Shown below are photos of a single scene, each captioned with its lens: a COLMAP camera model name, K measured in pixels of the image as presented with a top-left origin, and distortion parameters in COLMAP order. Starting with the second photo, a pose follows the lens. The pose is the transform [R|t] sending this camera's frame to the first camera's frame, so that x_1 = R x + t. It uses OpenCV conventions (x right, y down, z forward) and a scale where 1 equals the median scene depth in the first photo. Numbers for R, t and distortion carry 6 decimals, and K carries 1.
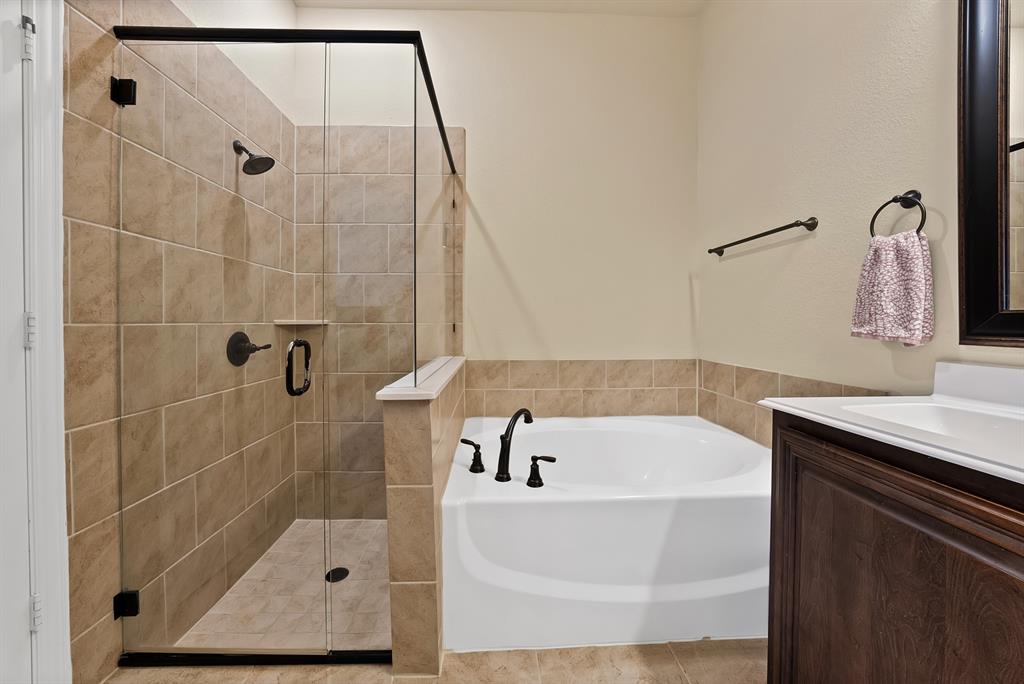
lens RADIAL K [[362.4, 0, 509.8], [0, 362.4, 324.6], [0, 0, 1]] dist [-0.025622, 0.003967]
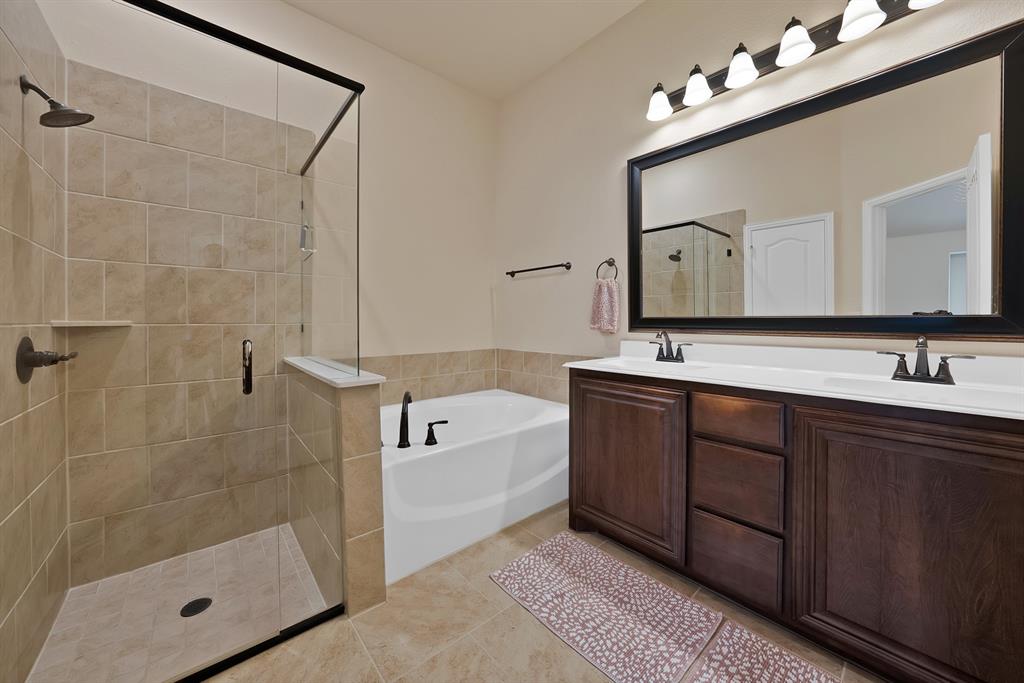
lens RADIAL K [[362.4, 0, 509.8], [0, 362.4, 324.1], [0, 0, 1]] dist [-0.025622, 0.003967]
pose [[0.780074, -0.004798, 0.625669, -0.440665], [0.006071, 0.999982, 0.000099, 0.000570], [-0.625658, 0.003721, 0.780089, -0.187055]]
